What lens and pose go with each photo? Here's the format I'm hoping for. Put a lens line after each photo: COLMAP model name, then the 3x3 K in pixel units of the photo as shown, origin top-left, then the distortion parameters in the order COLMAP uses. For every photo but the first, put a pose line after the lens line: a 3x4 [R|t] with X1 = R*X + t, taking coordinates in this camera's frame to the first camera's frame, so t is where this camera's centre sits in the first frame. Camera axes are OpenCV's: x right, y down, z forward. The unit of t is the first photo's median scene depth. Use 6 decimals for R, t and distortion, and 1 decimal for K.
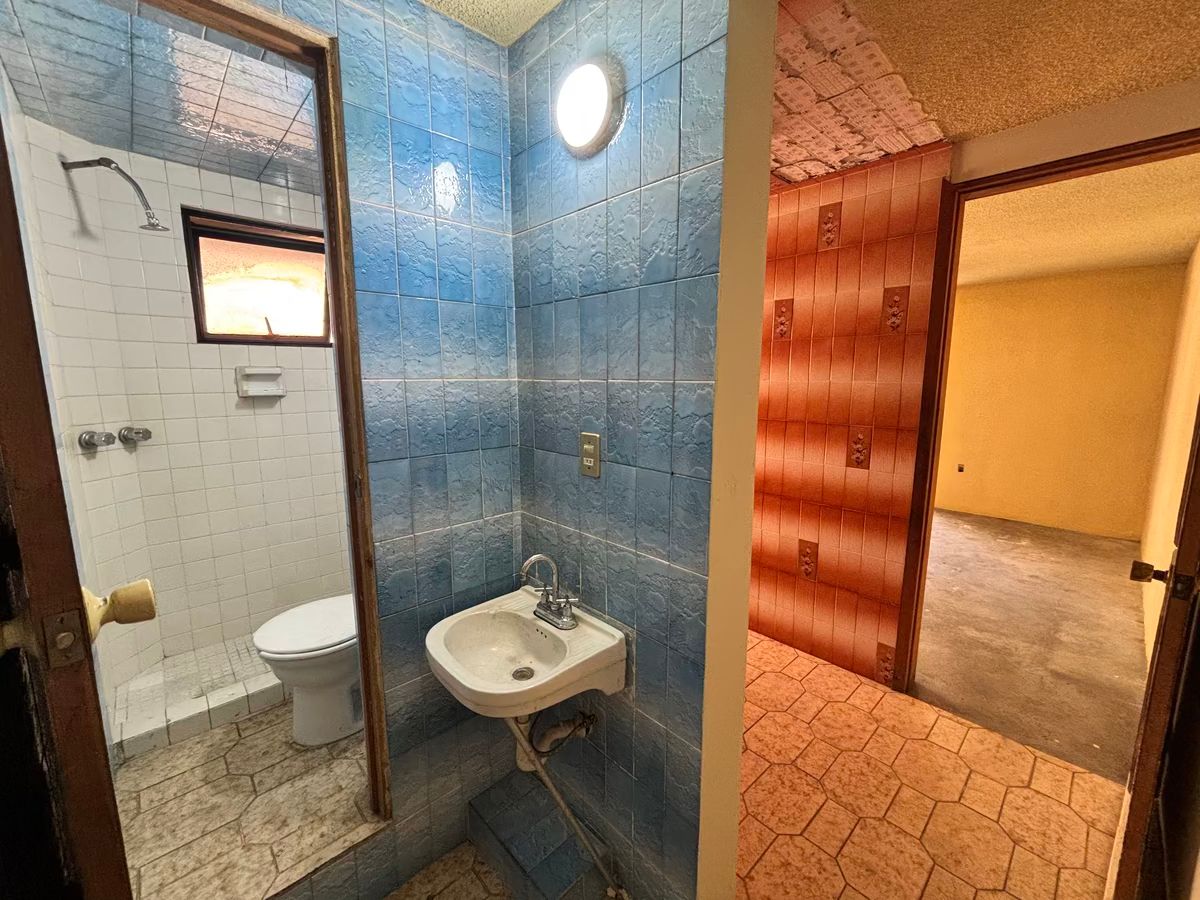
lens RADIAL K [[491.0, 0, 598.1], [0, 491.0, 449.3], [0, 0, 1]] dist [0.004171, 0.000400]
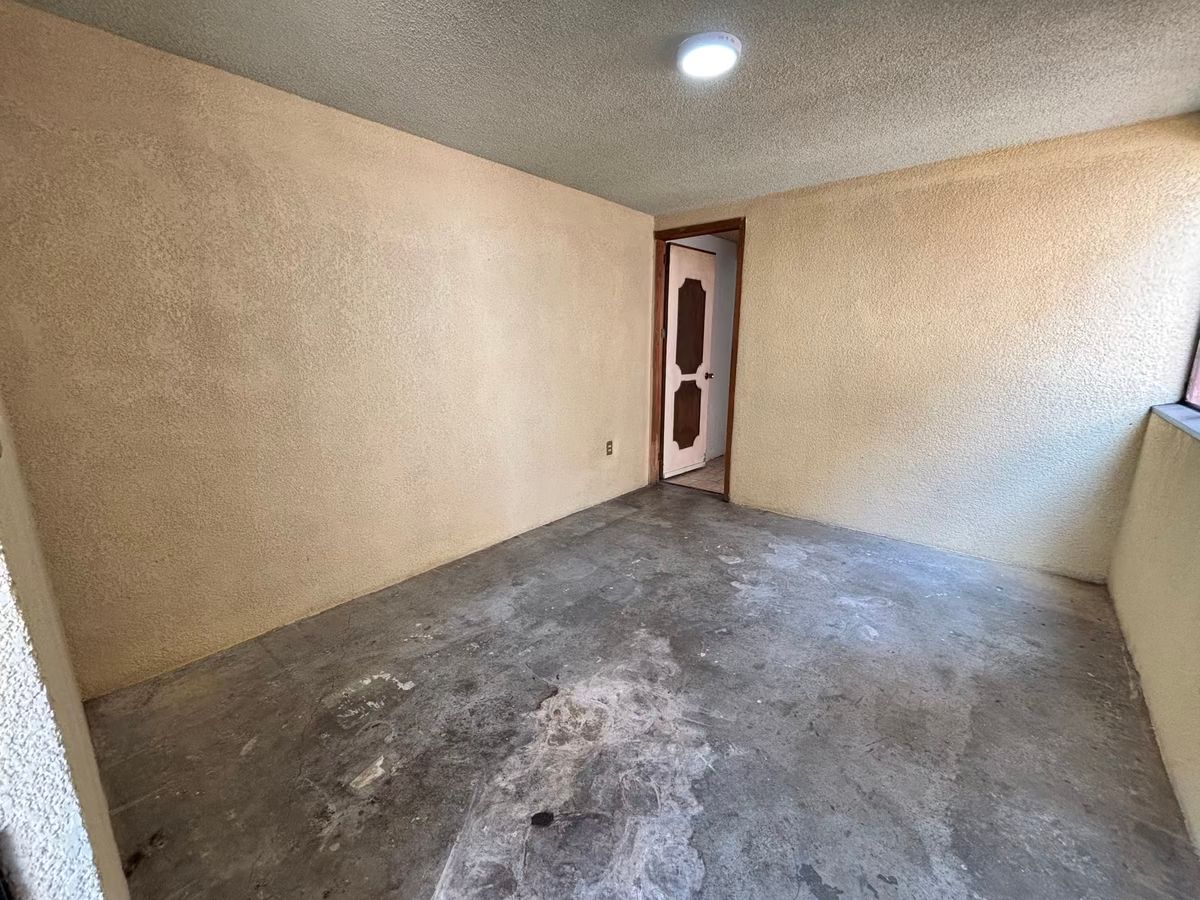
lens RADIAL K [[491.0, 0, 598.1], [0, 491.0, 449.3], [0, 0, 1]] dist [0.004171, 0.000400]
pose [[-0.994020, 0.018748, -0.107577, 1.114203], [-0.022145, 0.930072, 0.366710, -0.295231], [0.106929, 0.366899, -0.924095, 2.188499]]
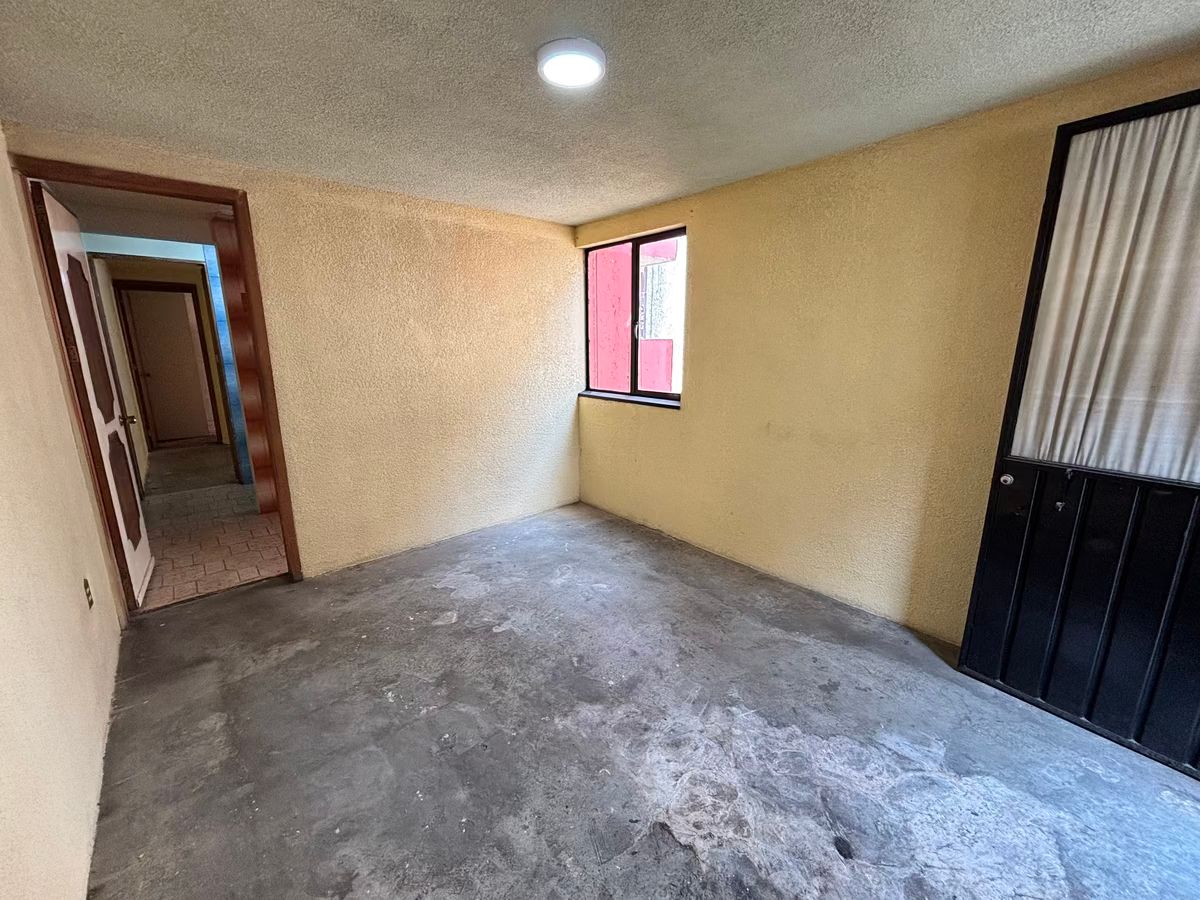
lens RADIAL K [[492.8, 0, 600.0], [0, 492.8, 450.0], [0, 0, 1]] dist [-0.013013, 0.014226]
pose [[-0.039775, 0.218565, -0.975011, 1.560685], [-0.148273, 0.963690, 0.222075, -0.234985], [0.988146, 0.153401, -0.005924, 1.522234]]
